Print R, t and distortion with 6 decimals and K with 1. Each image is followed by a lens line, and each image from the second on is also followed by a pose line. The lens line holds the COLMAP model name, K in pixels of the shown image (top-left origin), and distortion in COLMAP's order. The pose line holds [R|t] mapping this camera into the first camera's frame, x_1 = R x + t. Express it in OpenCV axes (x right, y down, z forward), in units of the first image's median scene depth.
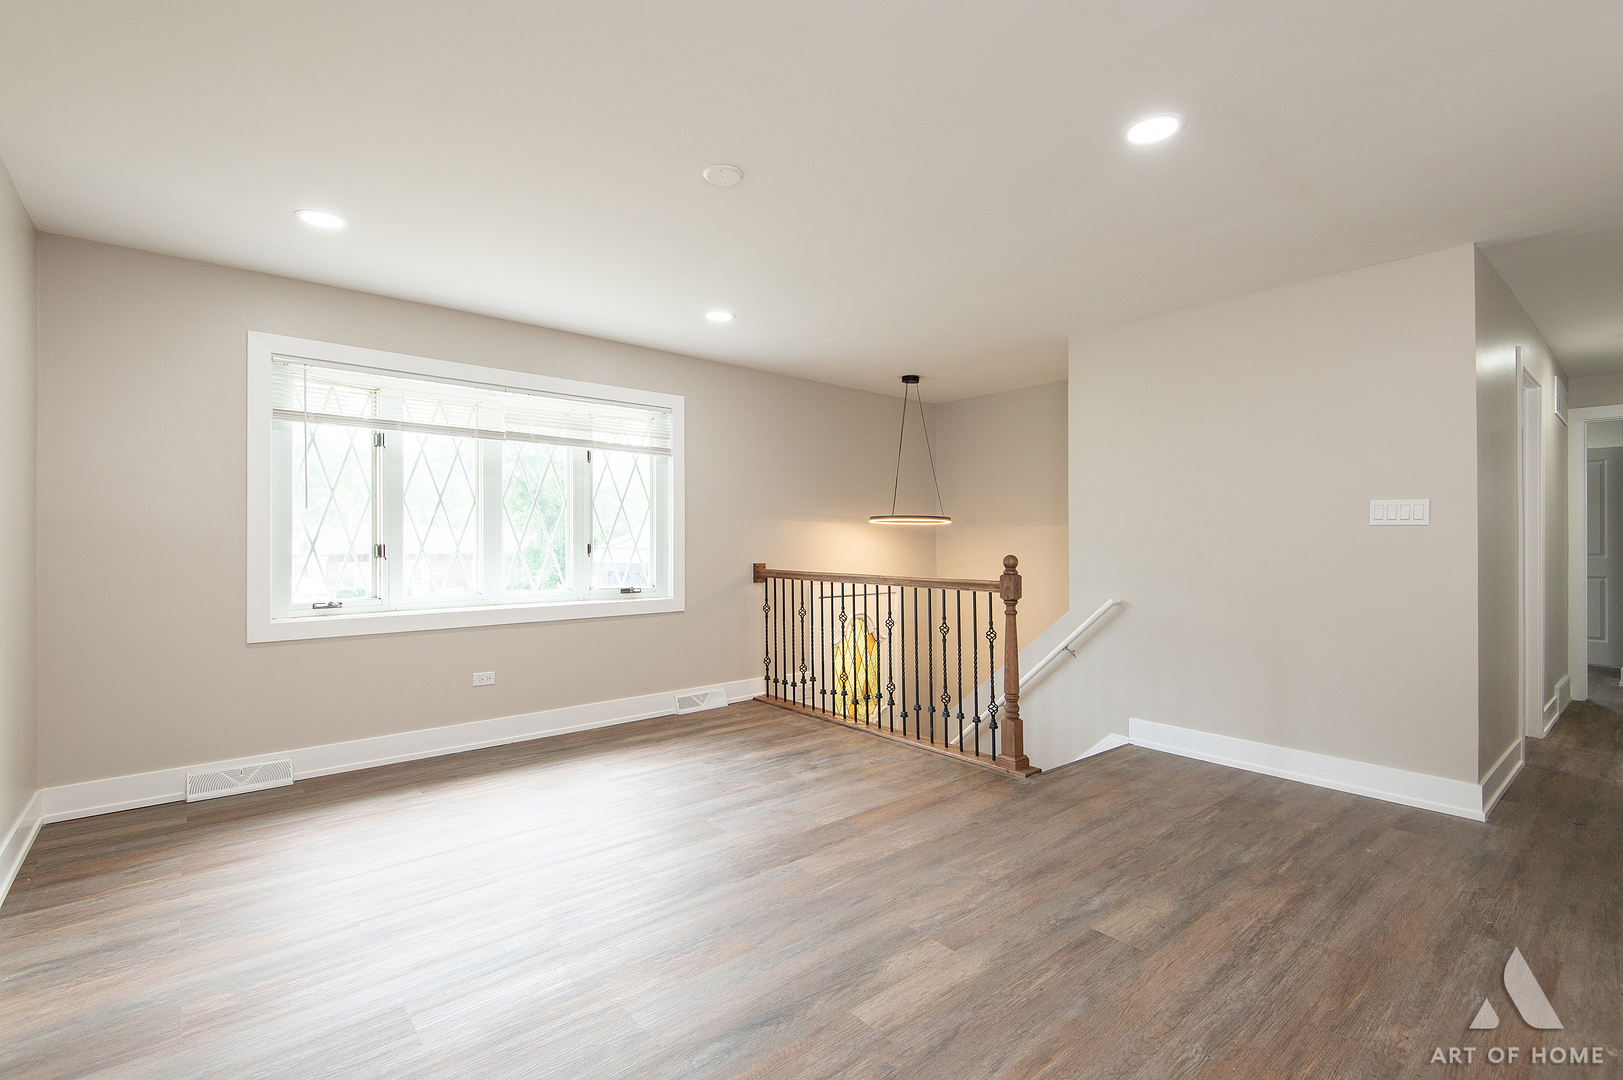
lens RADIAL K [[730.2, 0, 805.1], [0, 730.2, 544.3], [0, 0, 1]] dist [0.041265, -0.024255]
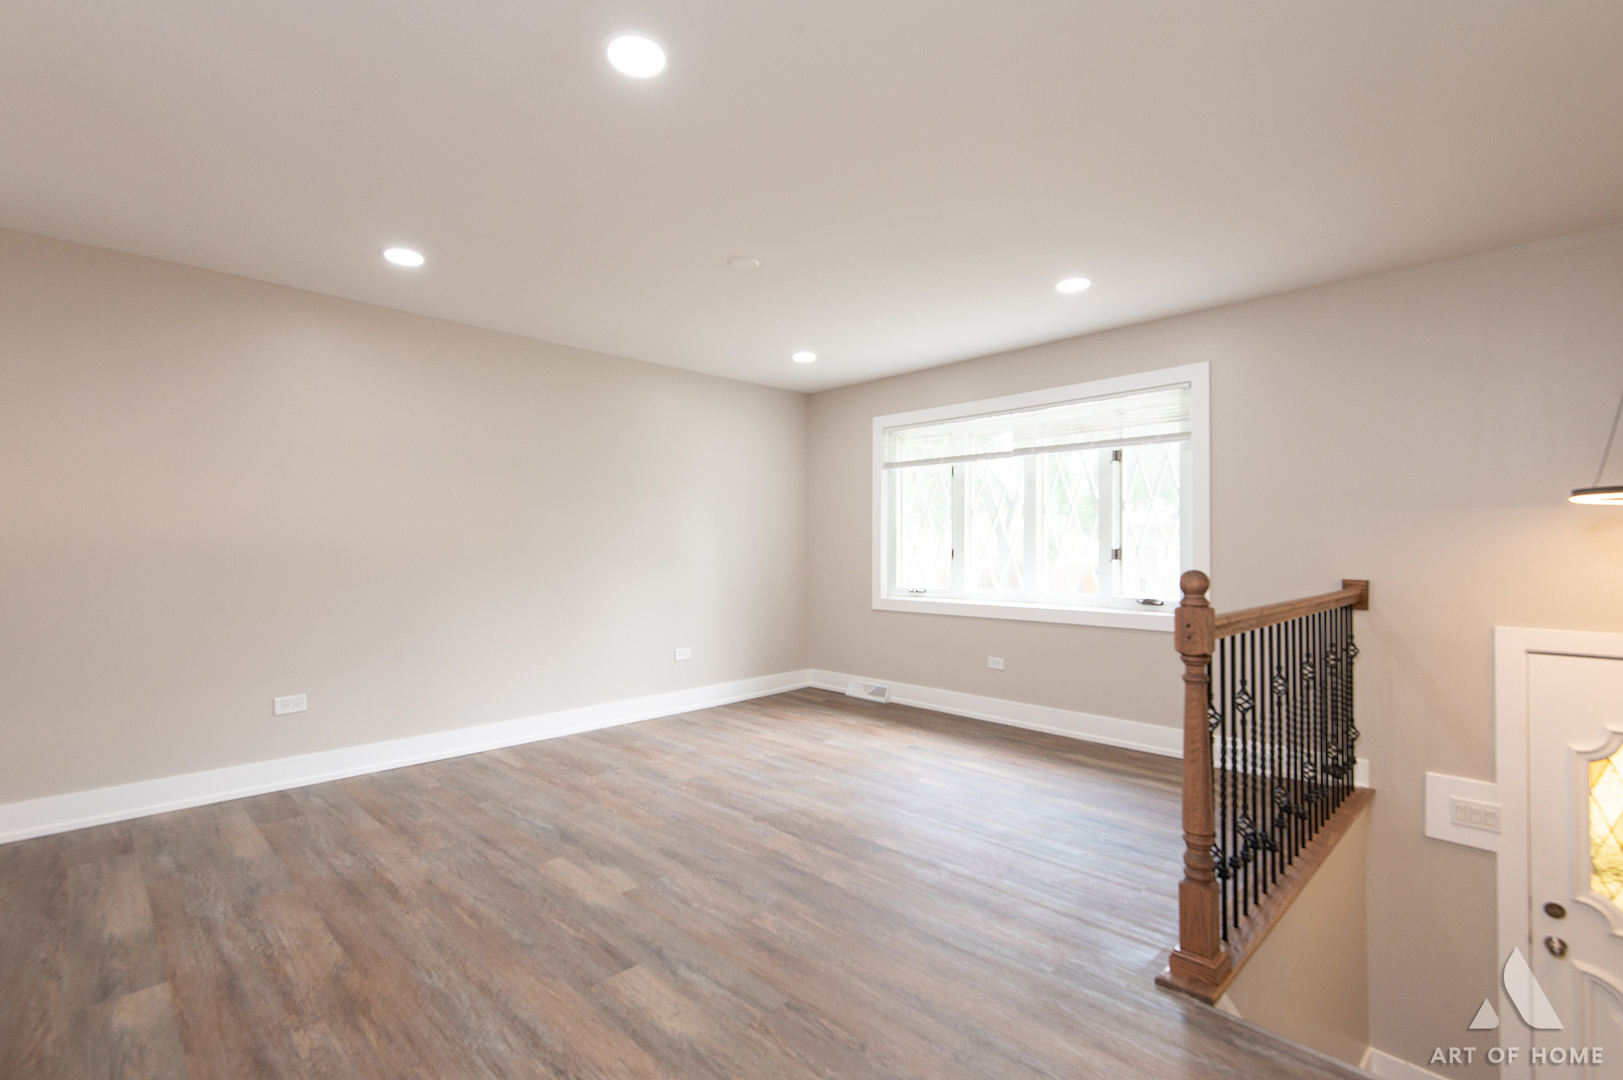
lens RADIAL K [[730.2, 0, 805.1], [0, 730.2, 544.3], [0, 0, 1]] dist [0.041265, -0.024255]
pose [[0.085667, -0.004485, -0.996314, 0.829111], [-0.002169, 0.999987, -0.004688, -0.001172], [0.996321, 0.002562, 0.085656, 0.703459]]
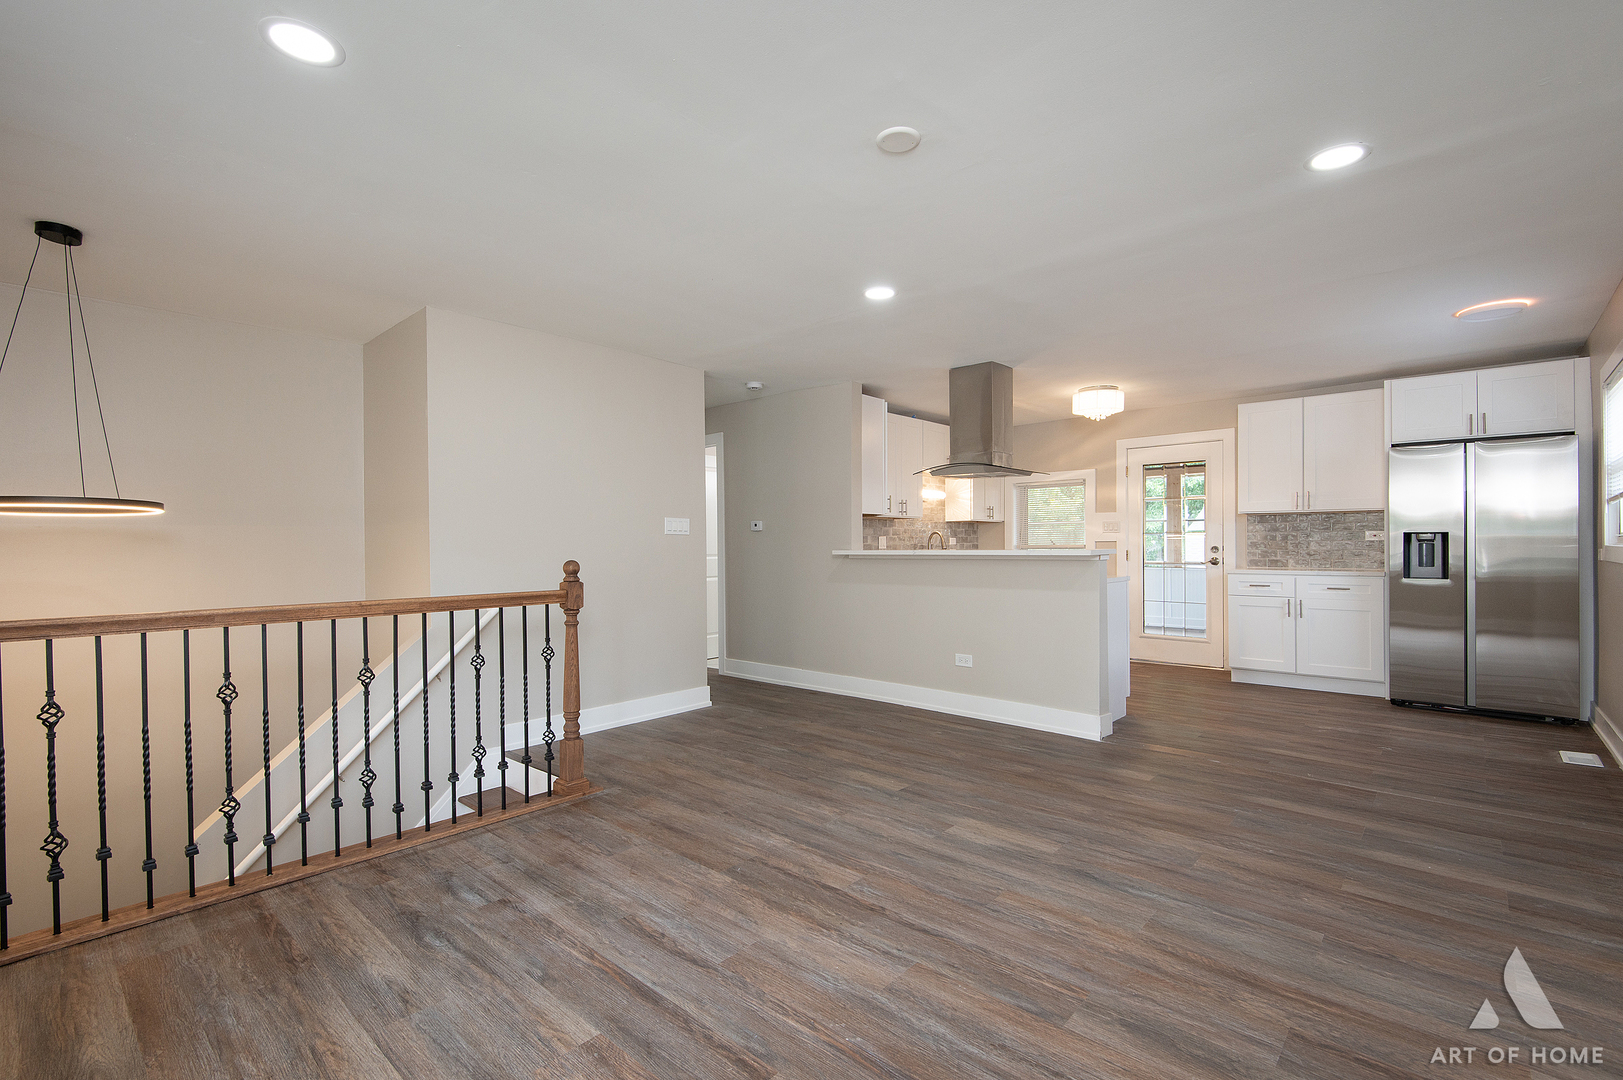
lens RADIAL K [[730.2, 0, 805.1], [0, 730.2, 544.3], [0, 0, 1]] dist [0.041265, -0.024255]
pose [[-0.140934, 0.001807, 0.990017, -0.700967], [0.010237, 0.999948, -0.000368, -0.002103], [-0.989966, 0.010083, -0.140945, 0.878775]]
